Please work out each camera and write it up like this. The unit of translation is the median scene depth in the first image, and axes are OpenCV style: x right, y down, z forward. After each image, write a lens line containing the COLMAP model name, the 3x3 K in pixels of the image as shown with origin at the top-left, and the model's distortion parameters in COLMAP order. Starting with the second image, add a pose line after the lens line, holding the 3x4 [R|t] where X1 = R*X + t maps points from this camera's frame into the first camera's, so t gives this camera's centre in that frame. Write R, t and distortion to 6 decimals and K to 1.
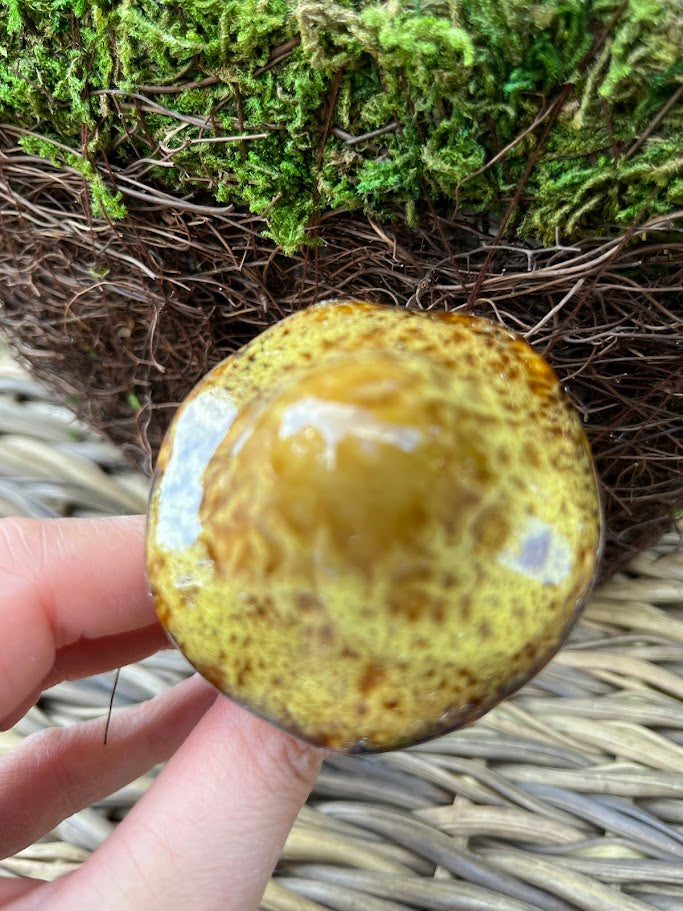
lens RADIAL K [[842.8, 0, 346.5], [0, 842.8, 460.4], [0, 0, 1]] dist [0.011617, -0.014368]
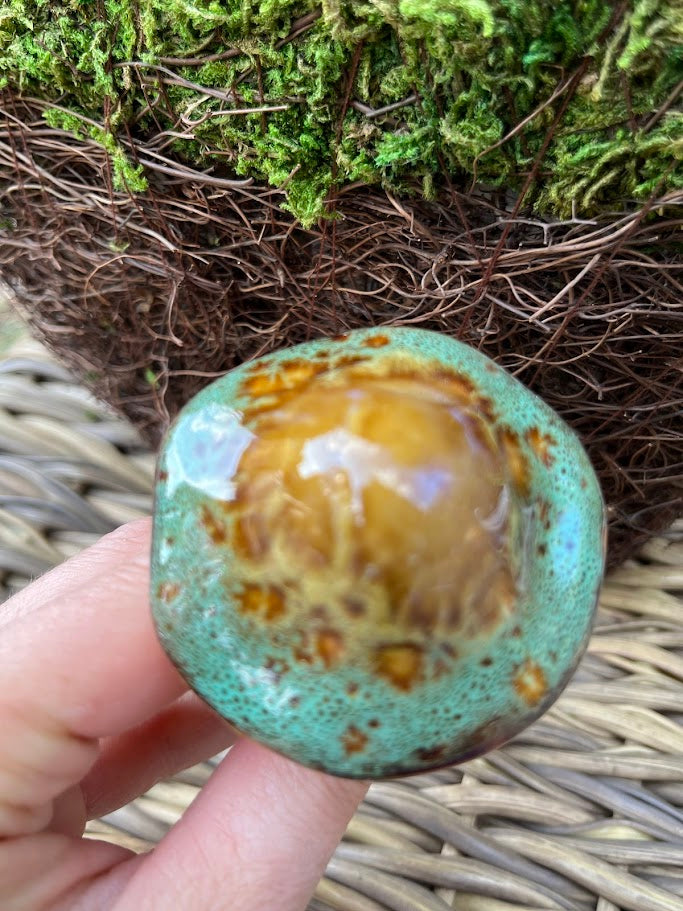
lens RADIAL K [[842.8, 0, 346.5], [0, 842.8, 460.4], [0, 0, 1]] dist [0.011617, -0.014368]
pose [[0.999714, 0.016288, -0.017509, 0.001365], [-0.016212, 0.999859, 0.004459, 0.030168], [0.017579, -0.004174, 0.999837, -0.010400]]
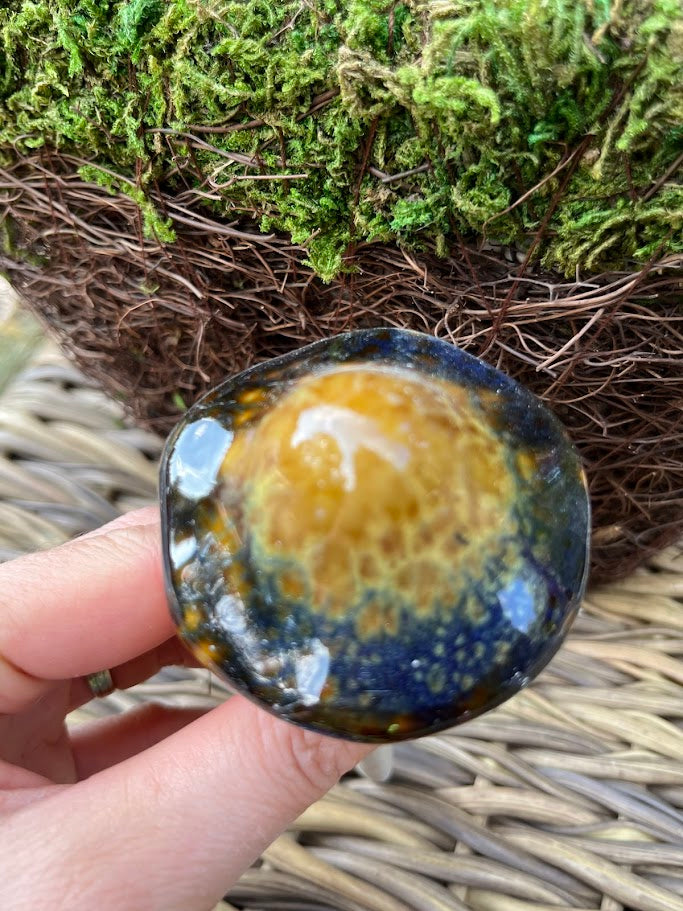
lens RADIAL K [[853.0, 0, 341.5], [0, 853.0, 455.5], [0, 0, 1]] dist [0.005150, 0.004171]
pose [[0.998901, 0.014636, -0.044531, 0.002409], [-0.013040, 0.999270, 0.035917, -0.062987], [0.045025, -0.035297, 0.998362, -0.094602]]
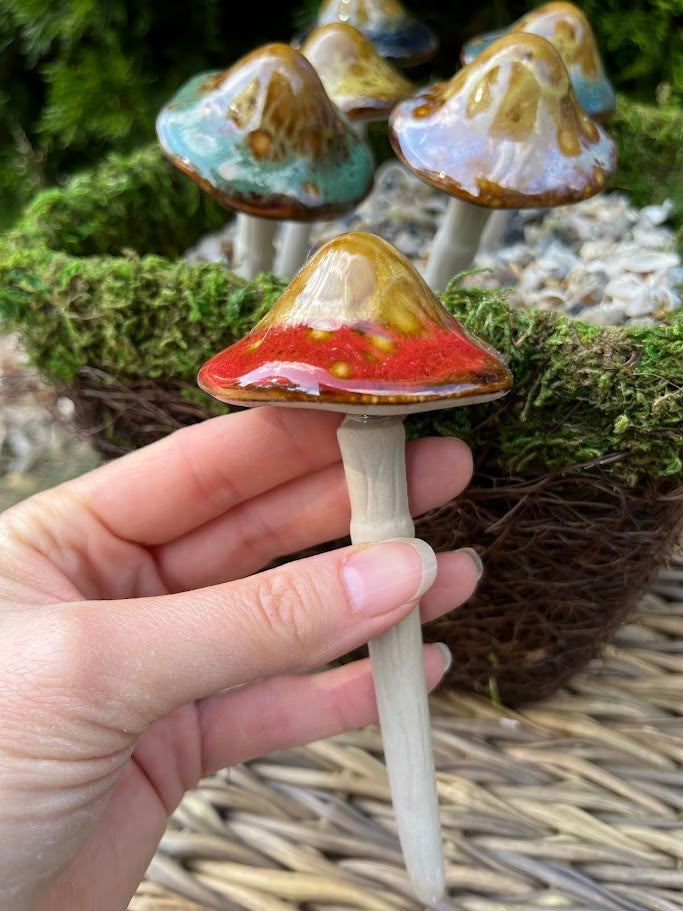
lens RADIAL K [[815.9, 0, 337.3], [0, 815.9, 457.3], [0, 0, 1]] dist [0.108156, -0.004030]
pose [[0.998888, 0.041830, 0.021731, -0.130853], [-0.038145, 0.988146, -0.148700, -0.034598], [-0.027694, 0.147706, 0.988643, -0.593078]]
